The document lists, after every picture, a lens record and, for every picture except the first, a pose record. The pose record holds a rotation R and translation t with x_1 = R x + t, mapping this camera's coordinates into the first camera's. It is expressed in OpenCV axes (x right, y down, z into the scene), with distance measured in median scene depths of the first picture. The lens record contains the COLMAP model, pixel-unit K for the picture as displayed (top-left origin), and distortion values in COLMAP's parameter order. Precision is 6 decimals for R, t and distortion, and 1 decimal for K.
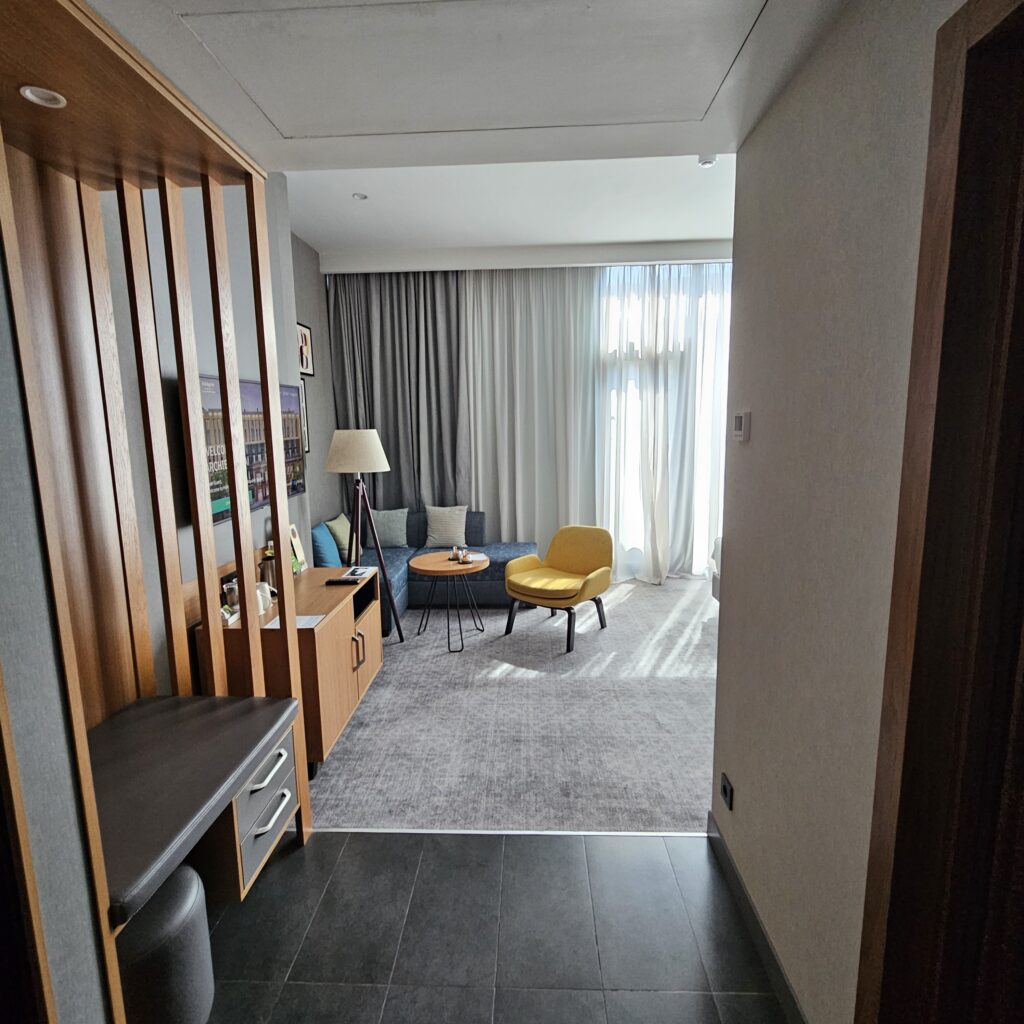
lens RADIAL K [[561.7, 0, 511.6], [0, 561.7, 511.8], [0, 0, 1]] dist [0.000450, 0.000504]
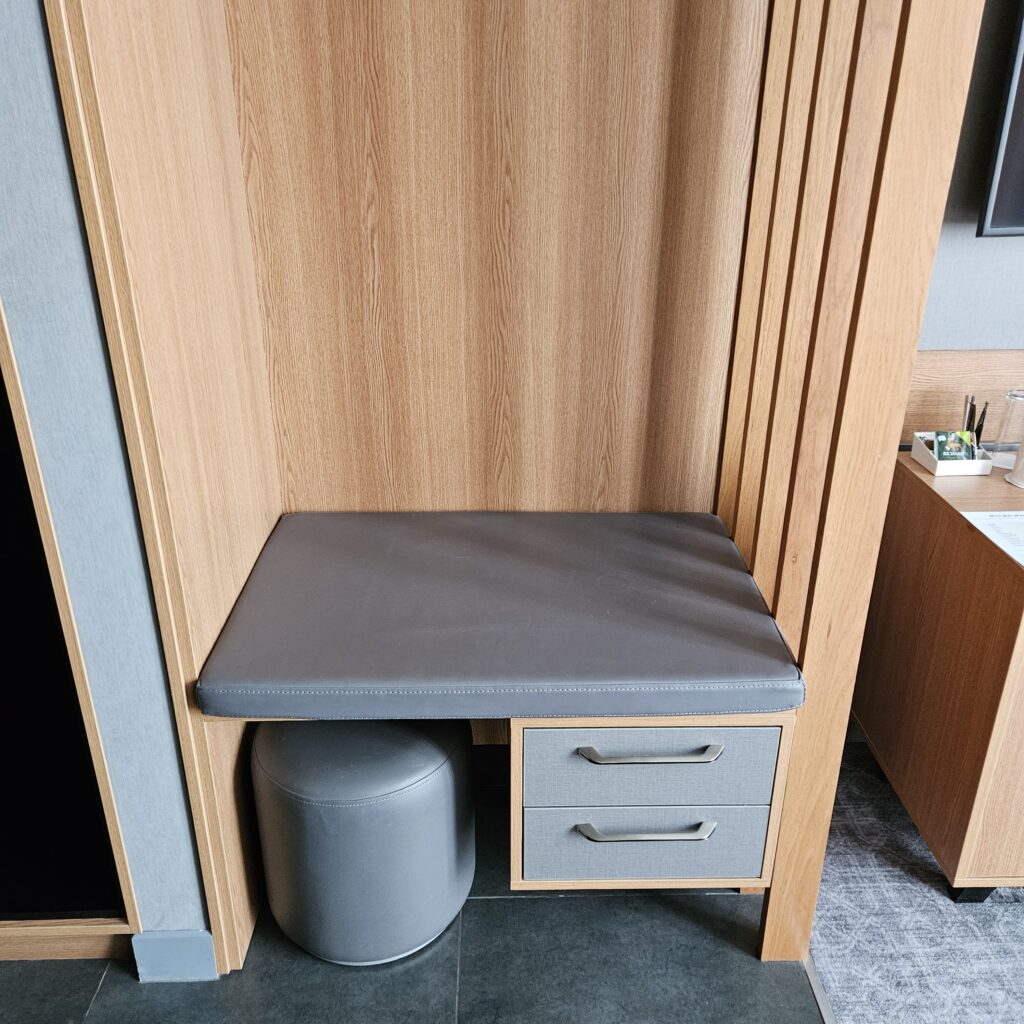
lens RADIAL K [[908.2, 0, 513.2], [0, 908.2, 511.7], [0, 0, 1]] dist [0.039301, -0.011135]
pose [[0.061041, 0.416789, -0.906952, 0.151791], [-0.157707, 0.901260, 0.403559, -0.008000], [0.985597, 0.118399, 0.120745, 0.696814]]
